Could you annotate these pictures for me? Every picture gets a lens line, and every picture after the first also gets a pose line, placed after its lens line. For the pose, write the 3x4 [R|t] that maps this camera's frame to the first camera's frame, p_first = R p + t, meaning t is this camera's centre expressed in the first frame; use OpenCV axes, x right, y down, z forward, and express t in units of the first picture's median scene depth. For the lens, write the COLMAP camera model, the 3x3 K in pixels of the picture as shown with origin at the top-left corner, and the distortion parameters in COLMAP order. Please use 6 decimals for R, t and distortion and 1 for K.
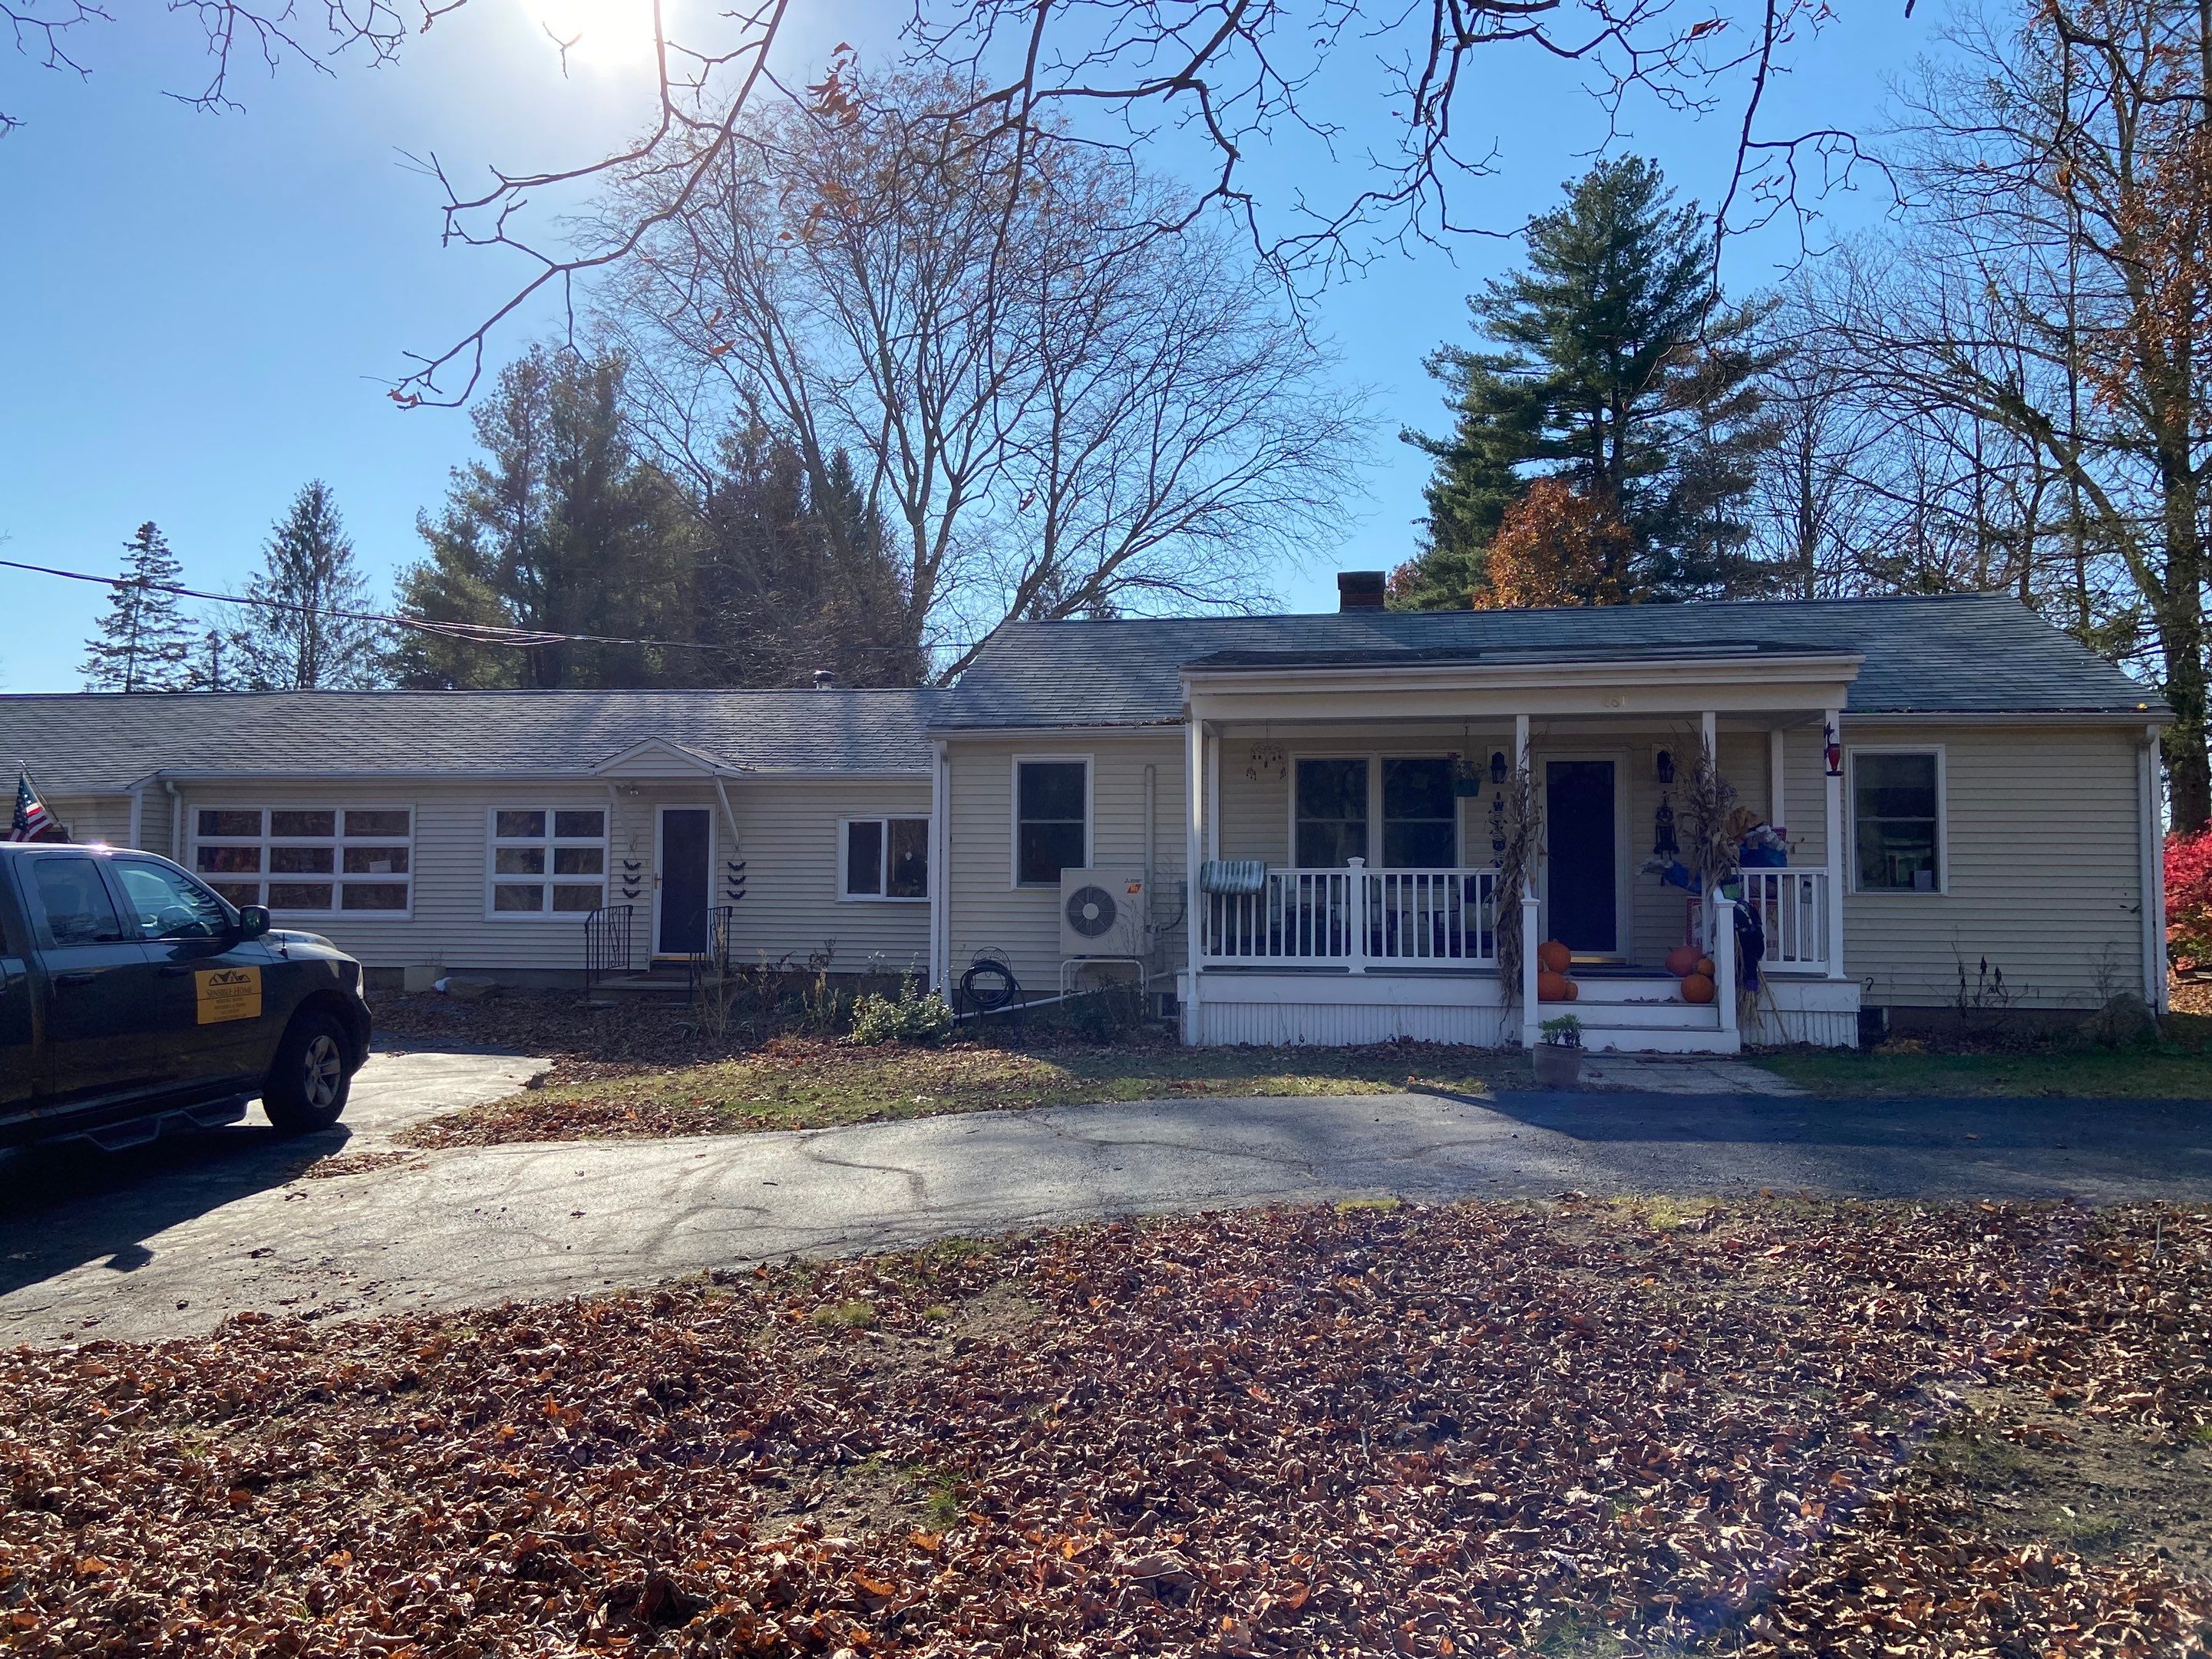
lens RADIAL K [[1633.8, 0, 1063.6], [0, 1633.8, 833.8], [0, 0, 1]] dist [0.123920, -0.171850]
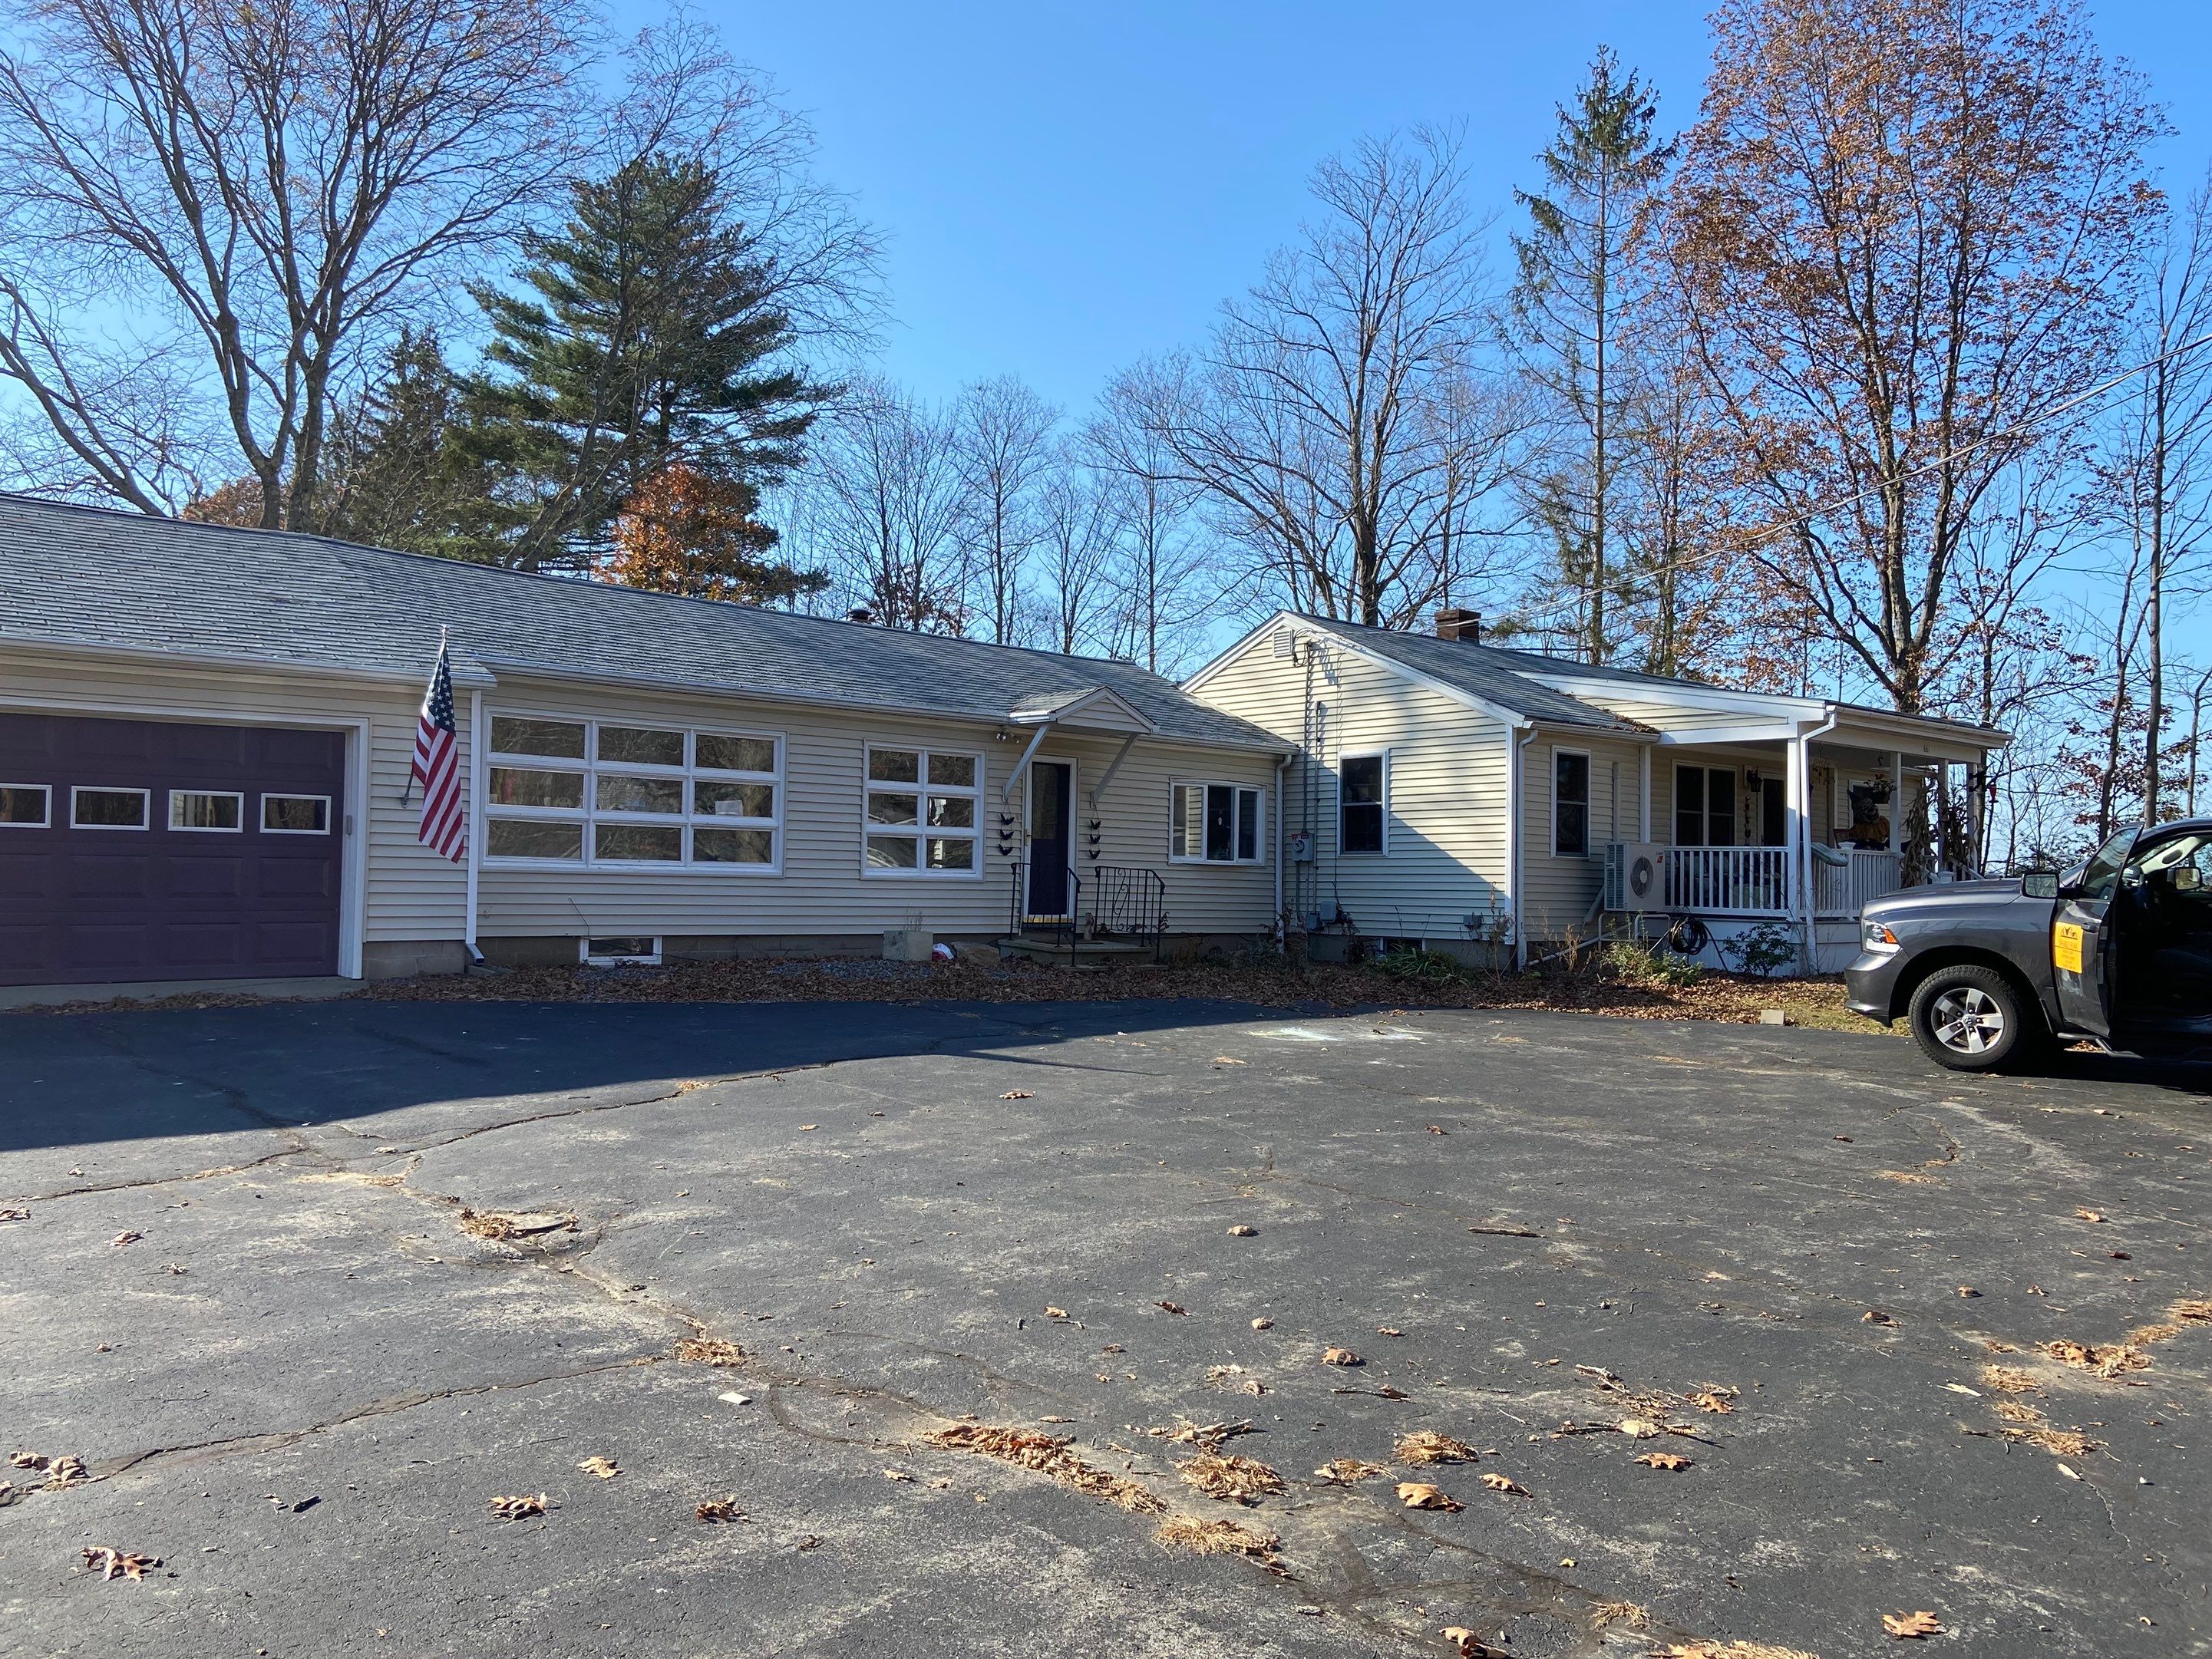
lens RADIAL K [[1661.3, 0, 1115.2], [0, 1661.3, 823.3], [0, 0, 1]] dist [0.127696, -0.161406]
pose [[0.606368, 0.036186, 0.794361, -0.950941], [-0.042237, 0.999020, -0.013268, 0.030649], [-0.794062, -0.025506, 0.607301, 0.386821]]
